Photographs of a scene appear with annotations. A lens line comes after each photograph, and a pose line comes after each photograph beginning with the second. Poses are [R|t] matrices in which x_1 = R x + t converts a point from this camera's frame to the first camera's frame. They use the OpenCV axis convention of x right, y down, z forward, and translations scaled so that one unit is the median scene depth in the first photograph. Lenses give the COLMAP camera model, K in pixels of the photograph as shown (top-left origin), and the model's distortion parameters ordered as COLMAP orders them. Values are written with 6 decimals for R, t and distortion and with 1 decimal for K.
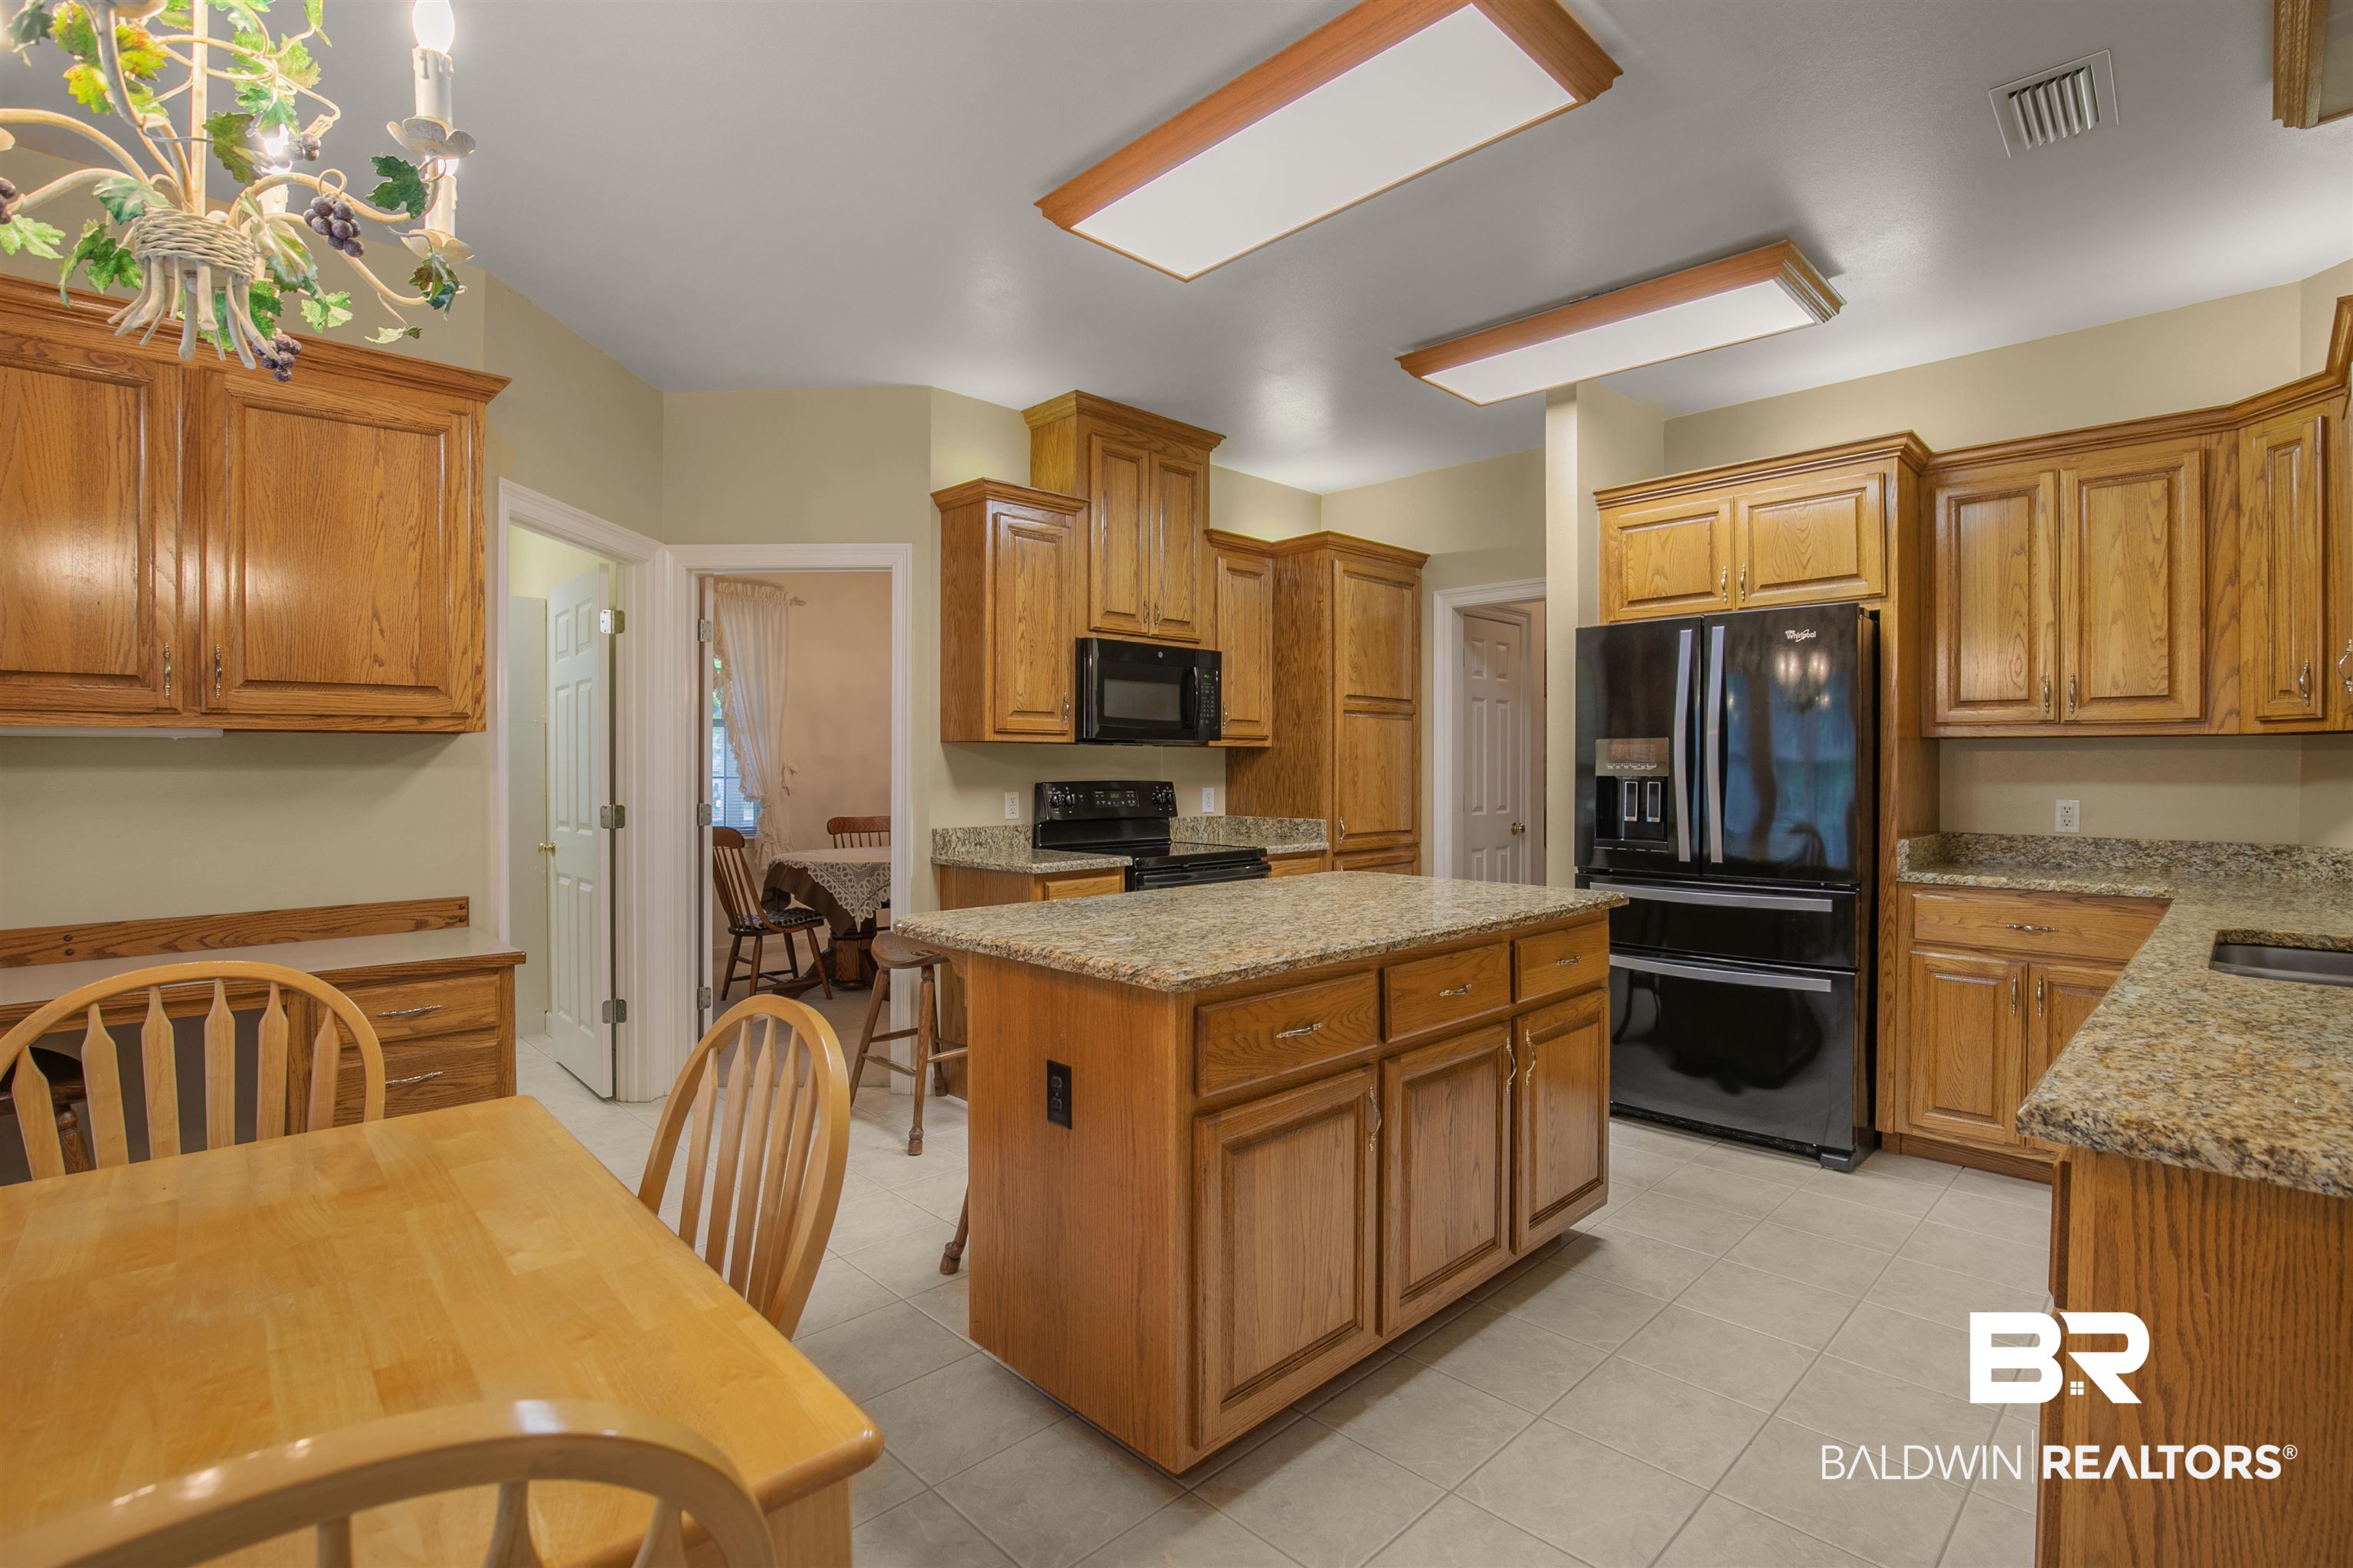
lens RADIAL K [[1095.5, 0, 1174.1], [0, 1095.5, 768.0], [0, 0, 1]] dist [-0.034152, 0.007785]
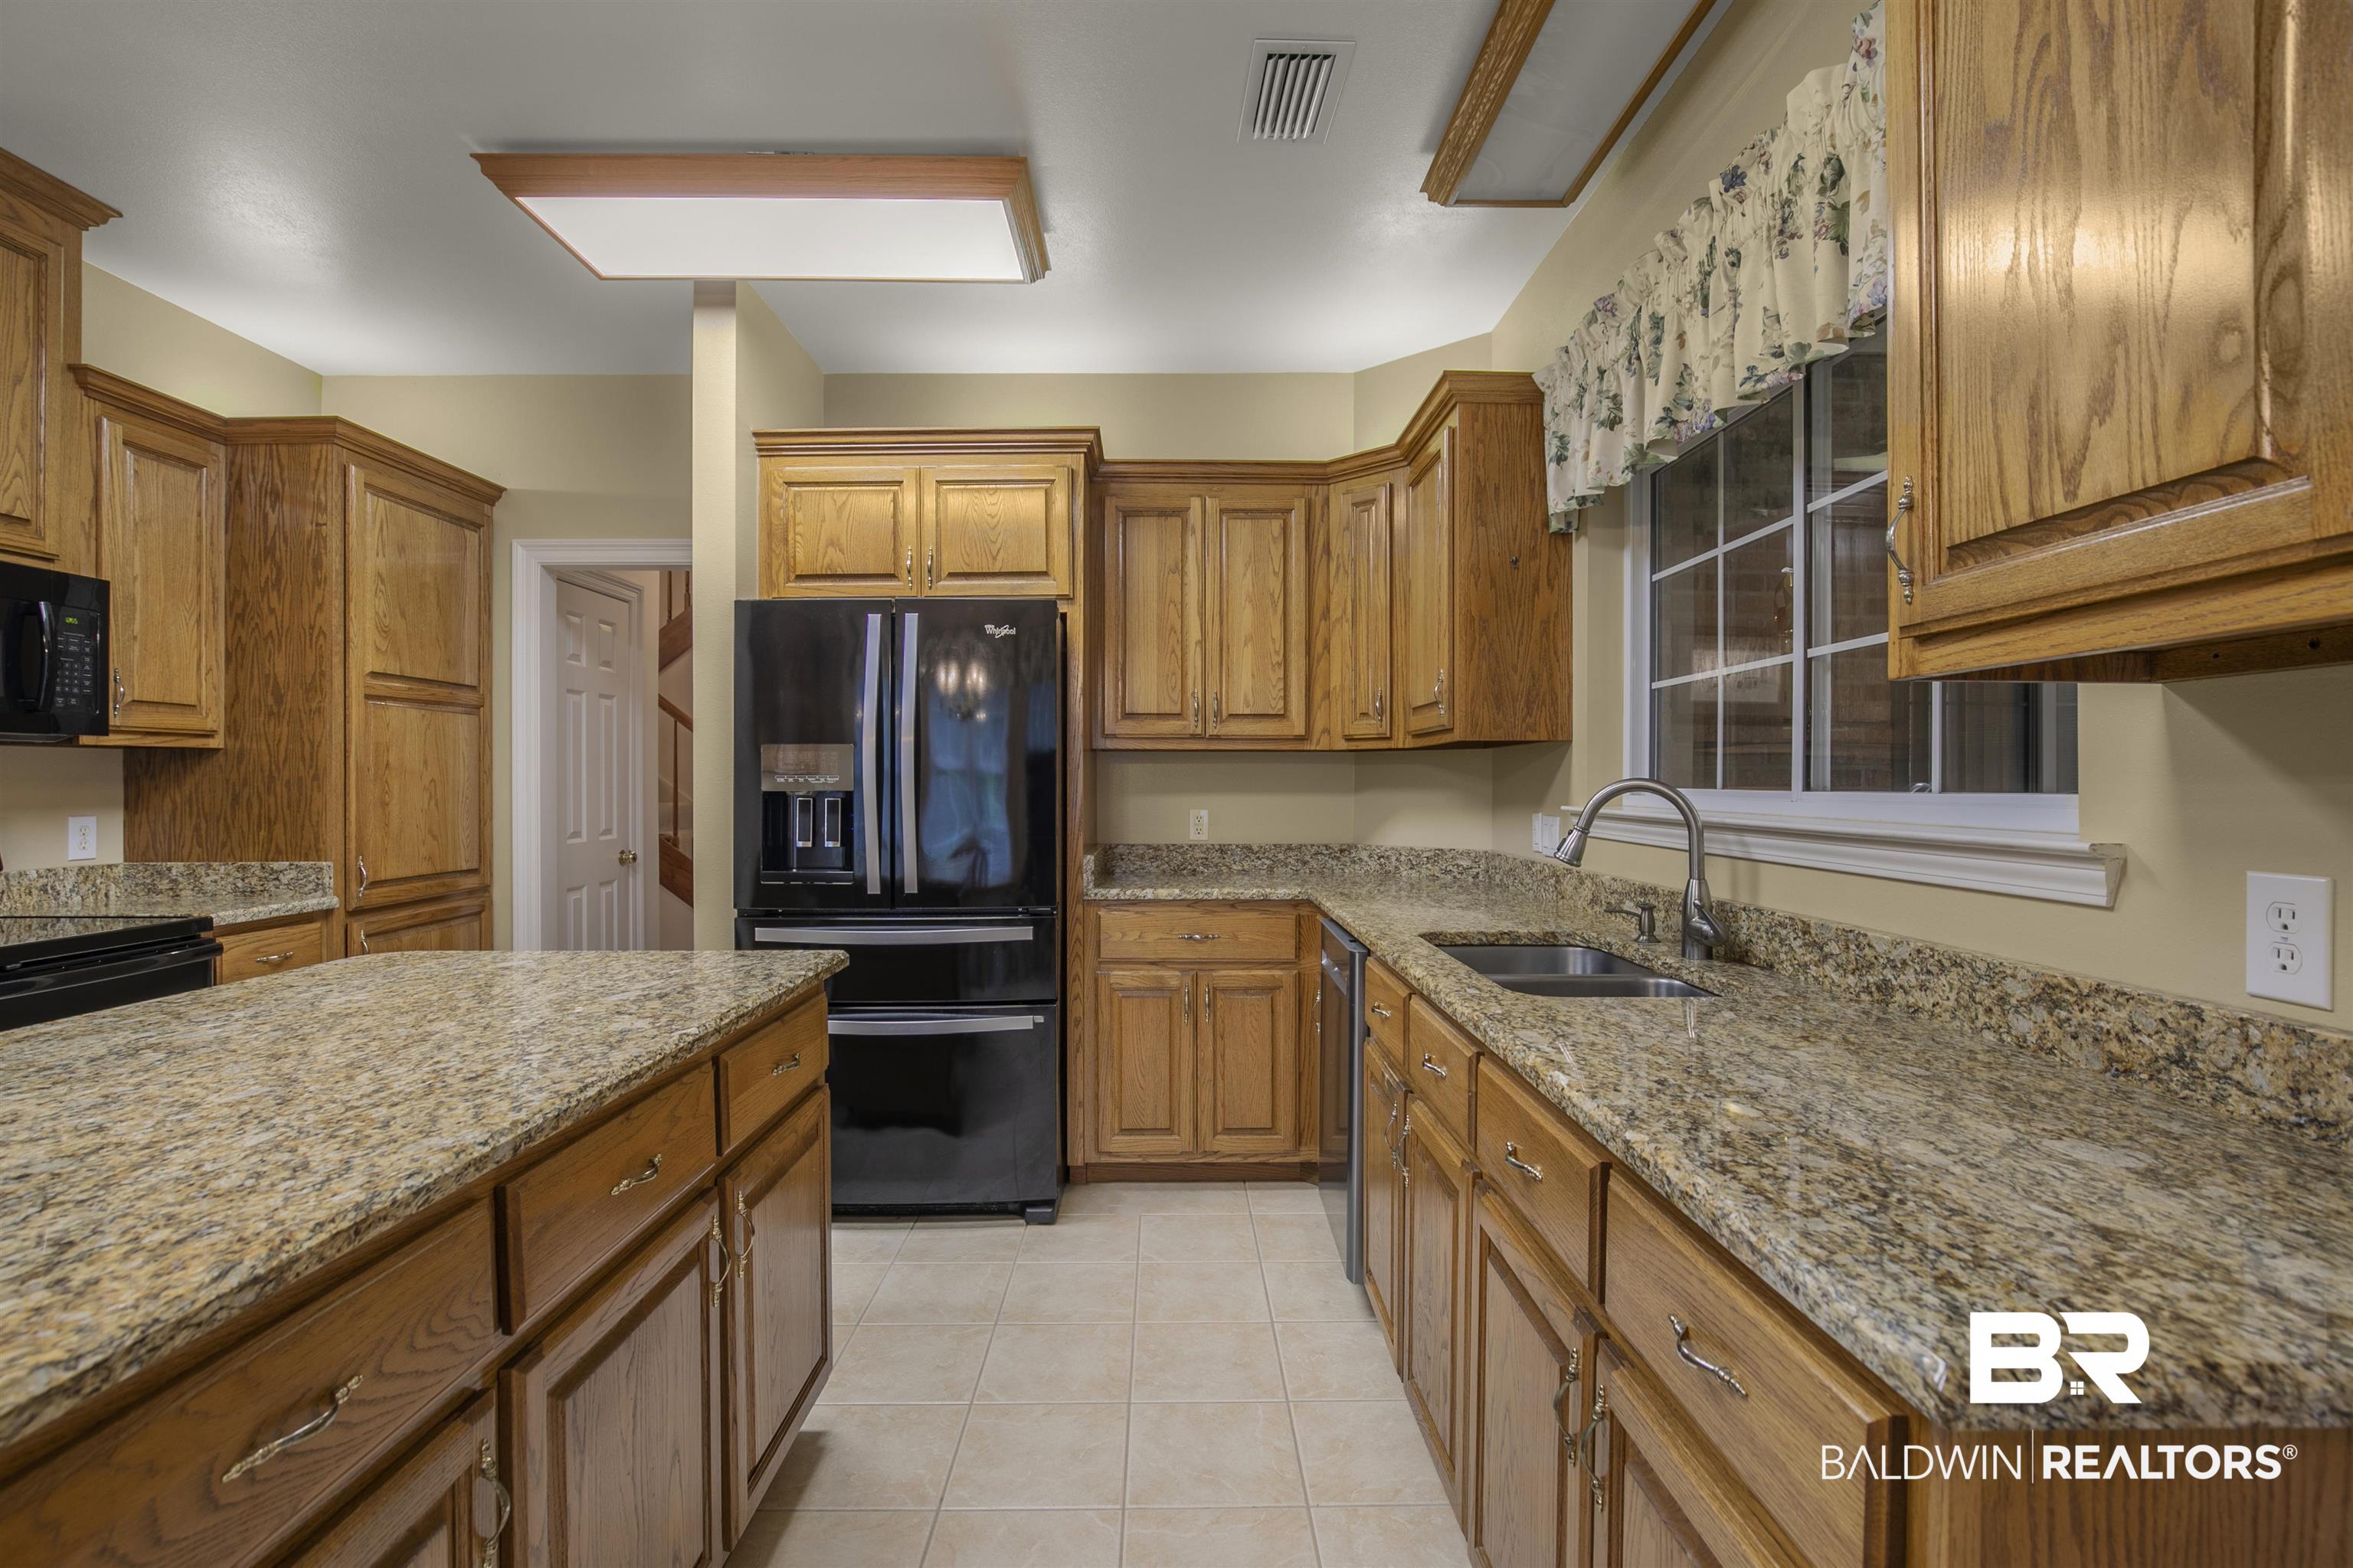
lens RADIAL K [[1094.9, 0, 1179.2], [0, 1094.9, 782.2], [0, 0, 1]] dist [-0.027325, 0.007294]
pose [[0.688997, -0.003831, 0.724754, 0.029125], [0.002326, 0.999993, 0.003074, -0.001182], [-0.724760, -0.000432, 0.689001, 0.270969]]
